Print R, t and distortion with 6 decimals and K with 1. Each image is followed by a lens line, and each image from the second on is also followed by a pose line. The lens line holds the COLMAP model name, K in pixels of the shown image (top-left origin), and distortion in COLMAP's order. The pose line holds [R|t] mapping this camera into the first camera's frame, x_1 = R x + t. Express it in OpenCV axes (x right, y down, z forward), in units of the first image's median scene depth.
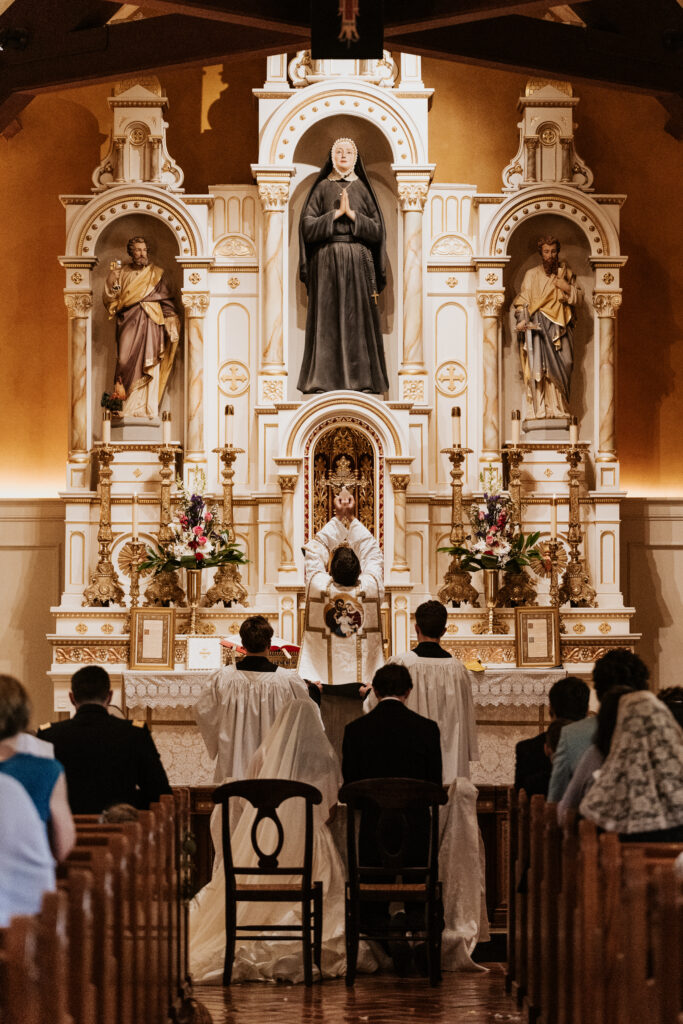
lens RADIAL K [[3270.4, 0, 341.5], [0, 3270.4, 512.0], [0, 0, 1]] dist [0.041523, 0.880854]
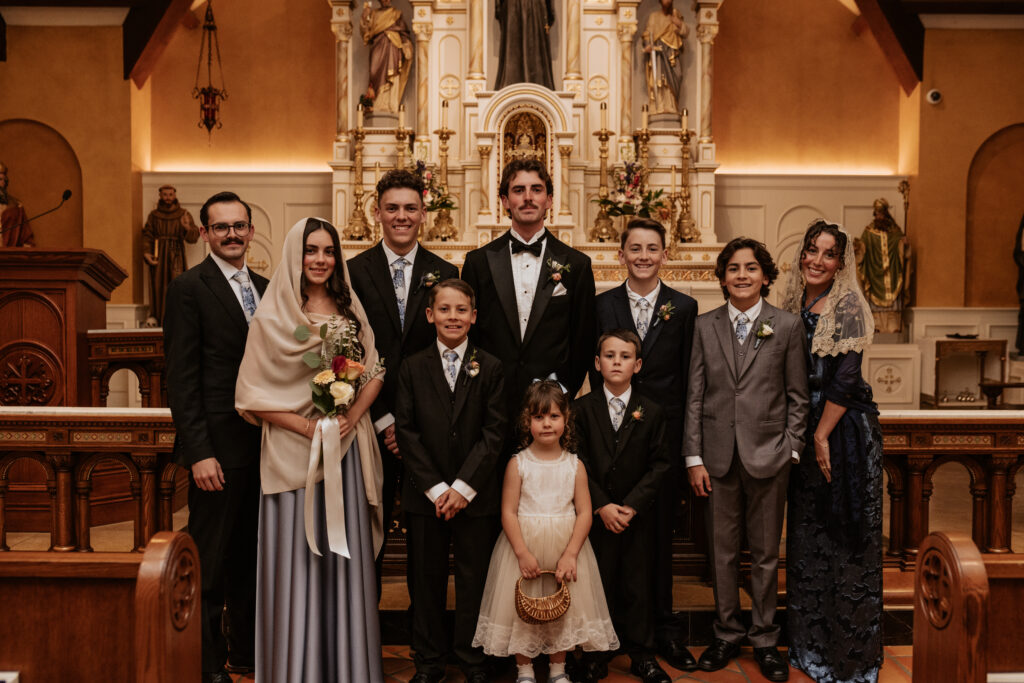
lens RADIAL K [[970.6, 0, 512.0], [0, 970.6, 341.5], [0, 0, 1]] dist [0.000416, 0.005751]
pose [[0.999980, 0.005266, -0.003596, -0.002935], [-0.004882, 0.995007, 0.099684, 0.029609], [0.004103, -0.099665, 0.995013, 0.561307]]
